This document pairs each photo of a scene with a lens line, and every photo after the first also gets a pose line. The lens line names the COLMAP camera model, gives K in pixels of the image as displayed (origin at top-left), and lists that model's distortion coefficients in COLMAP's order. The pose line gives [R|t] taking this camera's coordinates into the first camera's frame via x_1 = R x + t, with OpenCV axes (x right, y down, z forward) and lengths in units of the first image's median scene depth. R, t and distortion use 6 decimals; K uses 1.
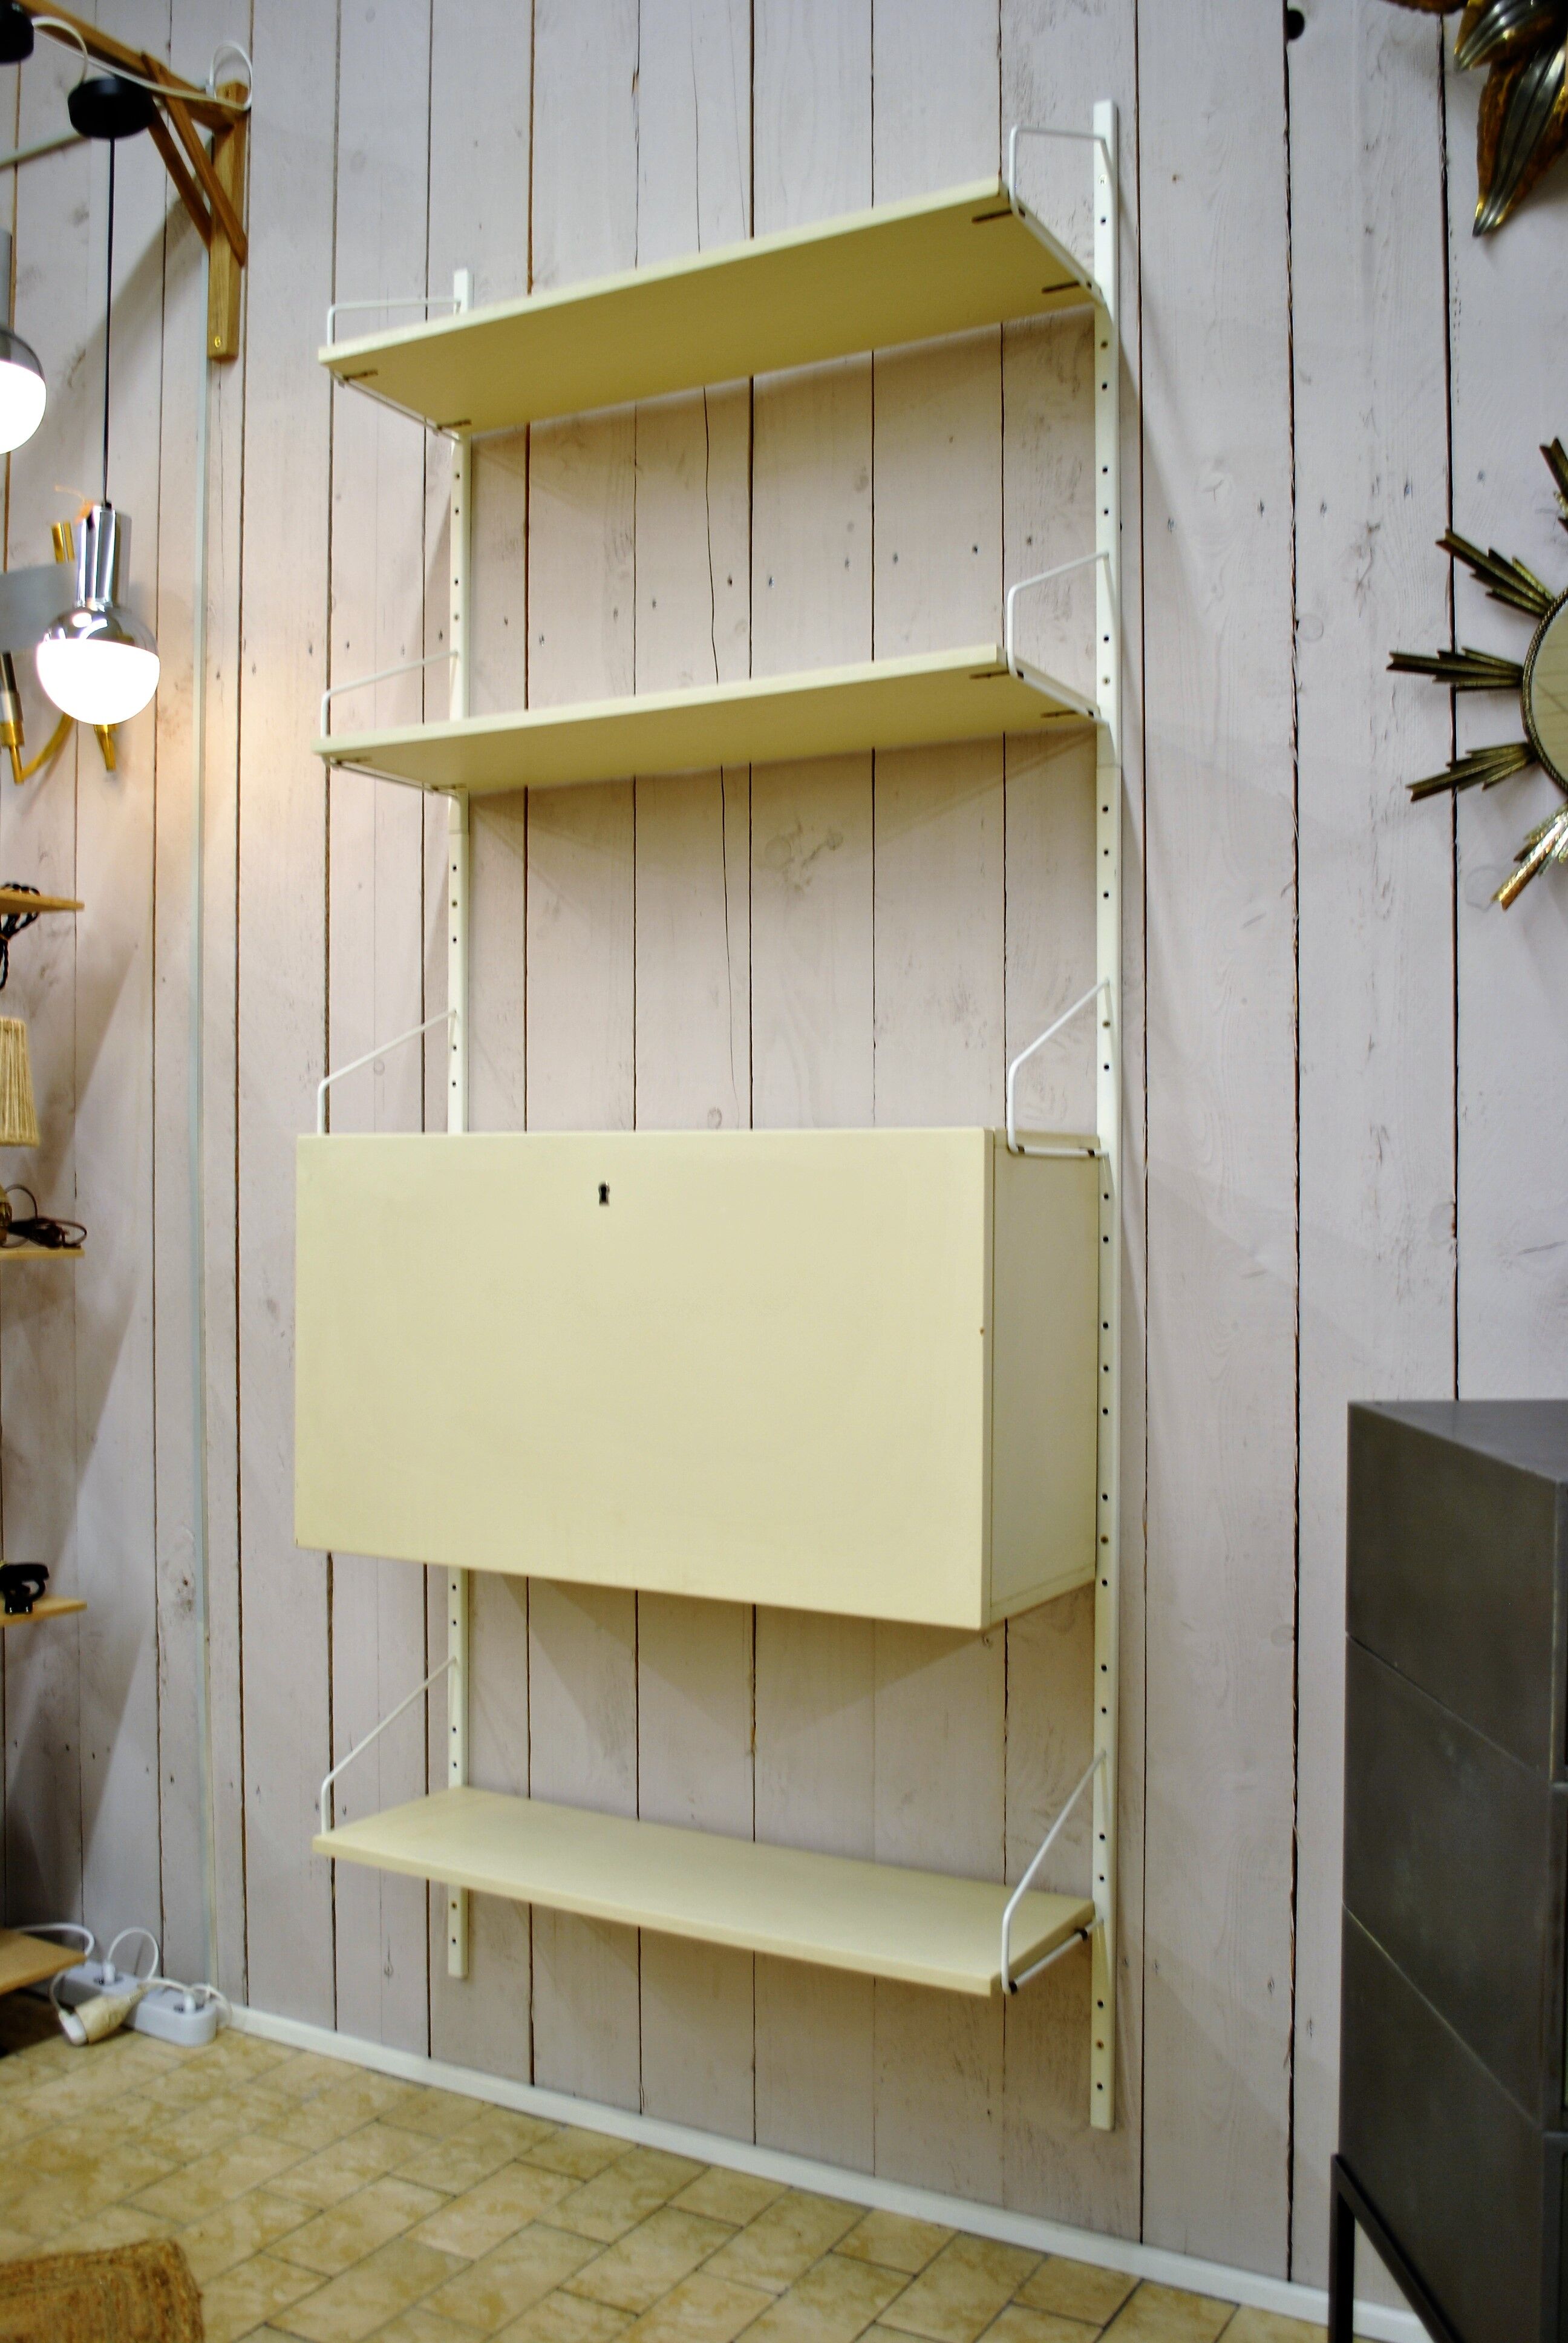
lens RADIAL K [[2088.6, 0, 782.7], [0, 2088.6, 1177.1], [0, 0, 1]] dist [-0.077669, 0.015149]
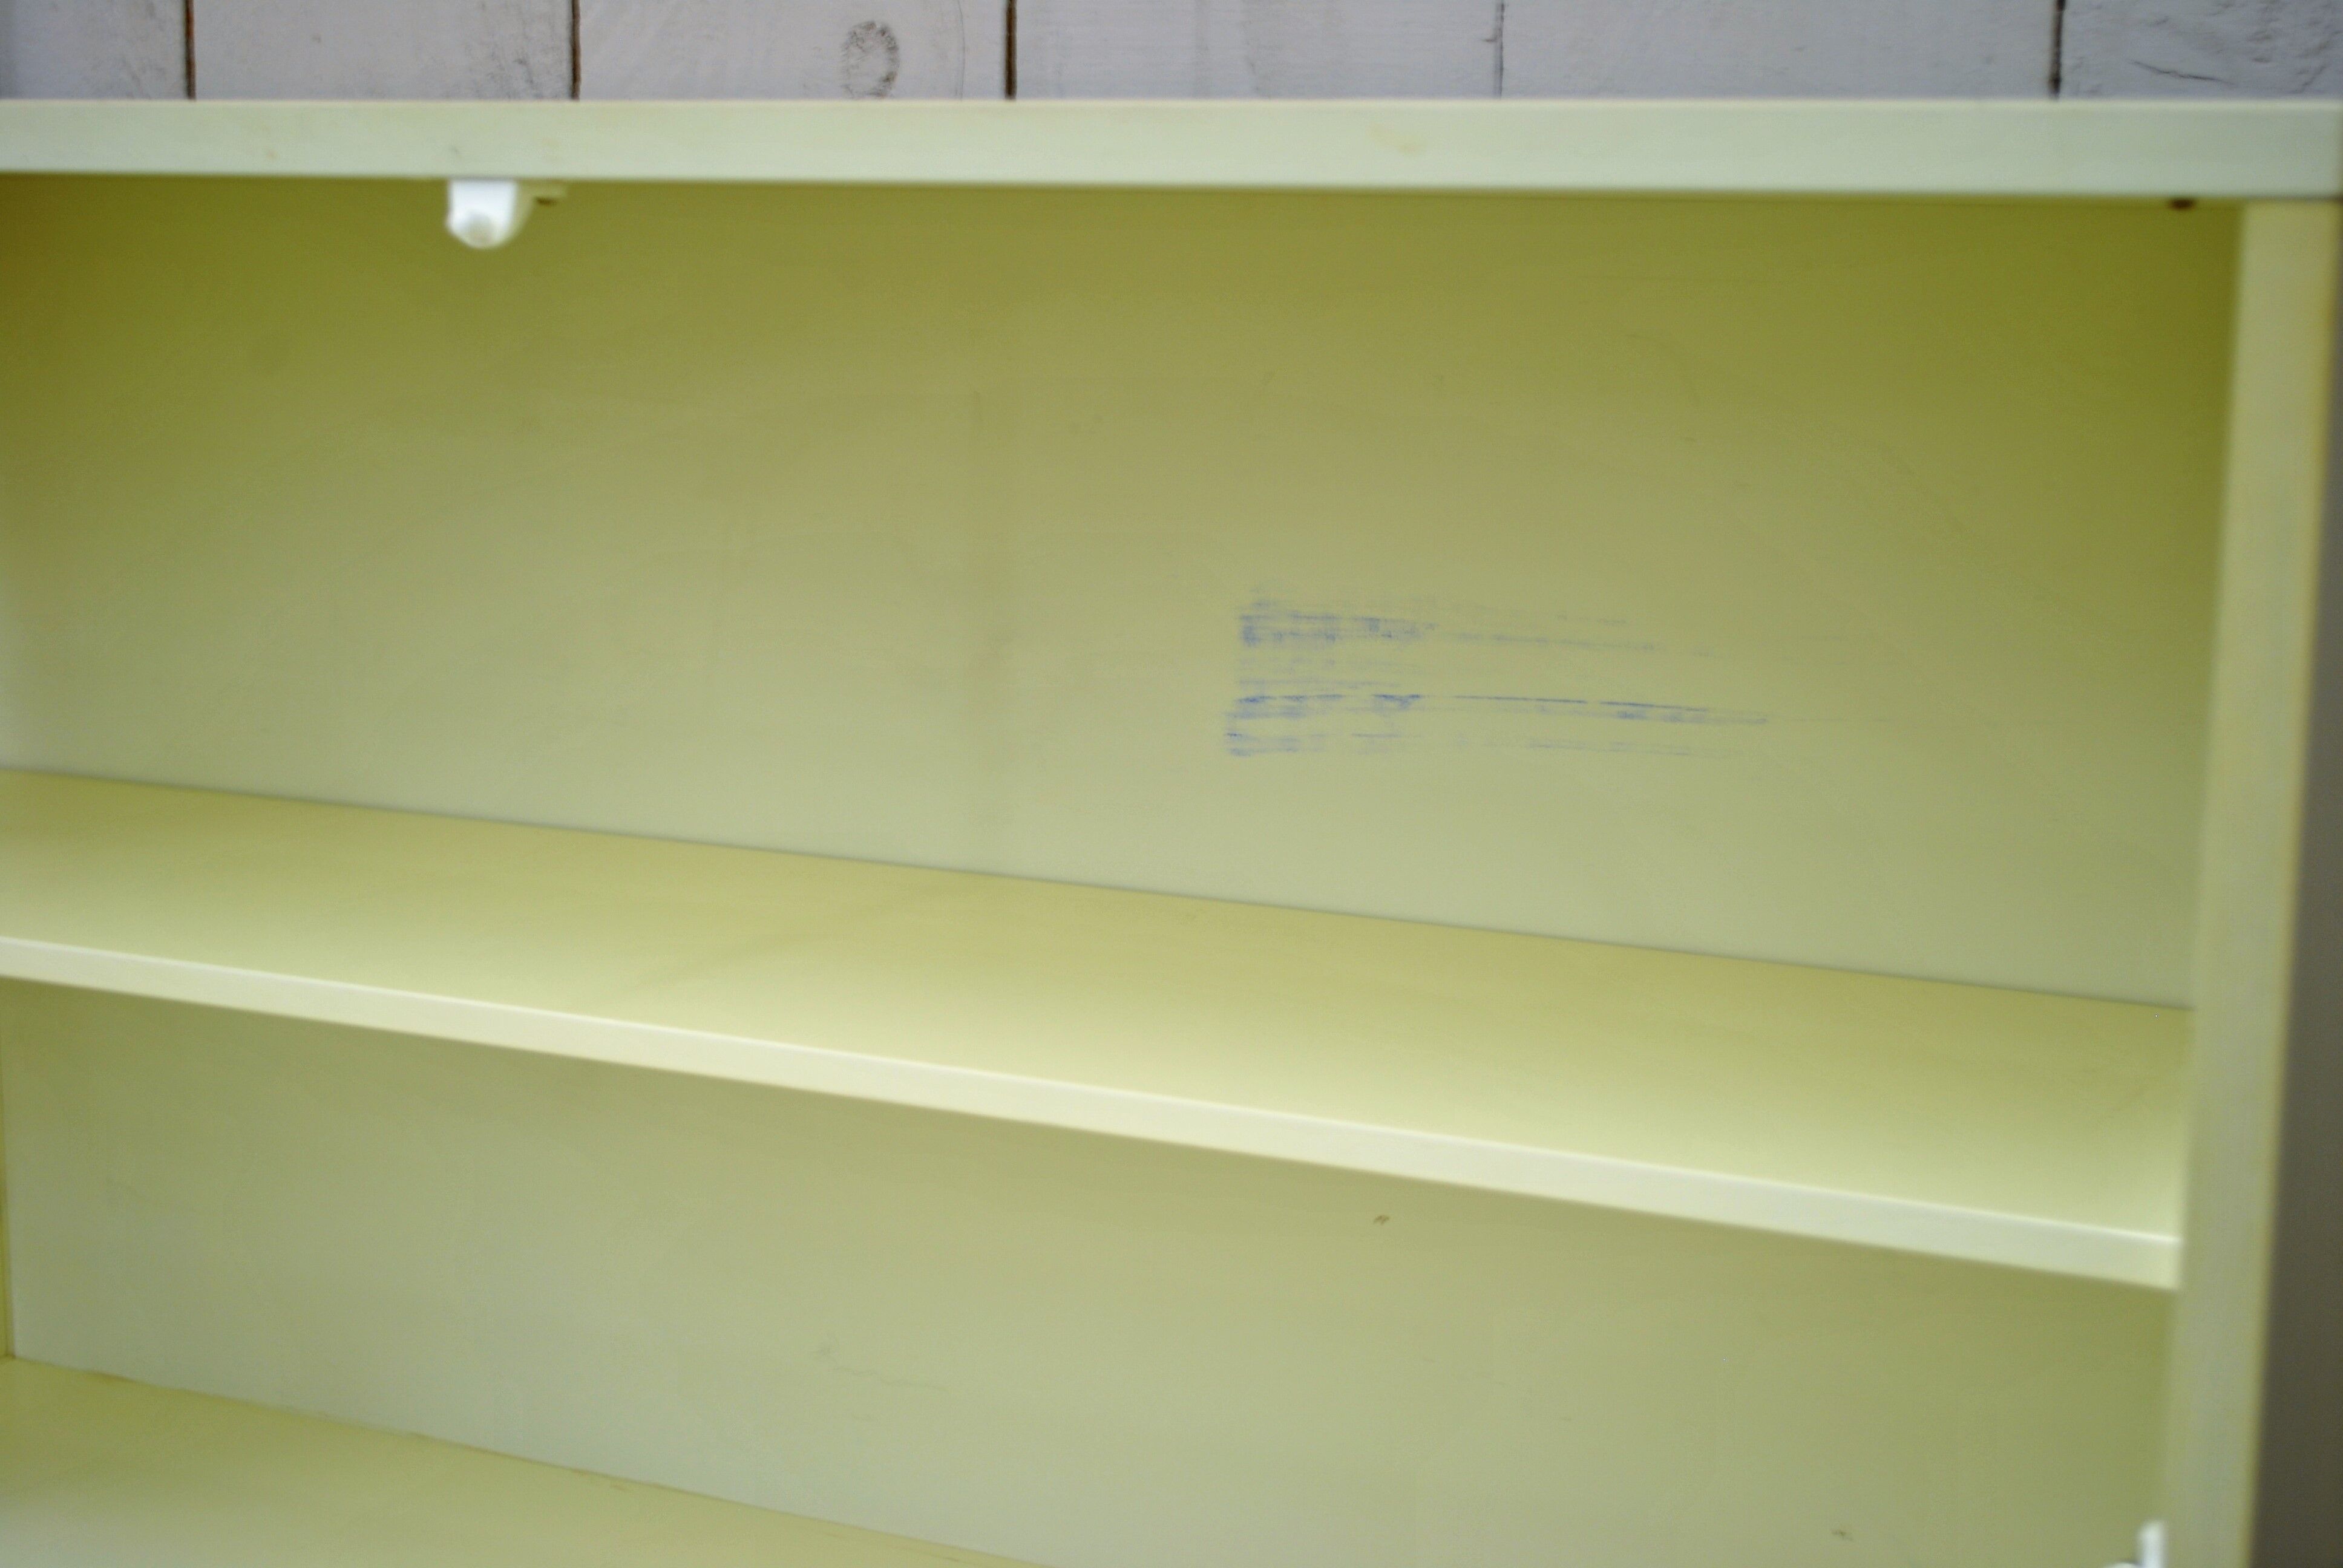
lens RADIAL K [[3473.1, 0, 1171.5], [0, 3473.1, 784.0], [0, 0, 1]] dist [-0.003830, -0.010451]
pose [[0.997686, 0.004618, 0.067840, -0.024620], [-0.015530, 0.986797, 0.161218, -0.009445], [-0.066200, -0.161898, 0.984584, 0.570622]]
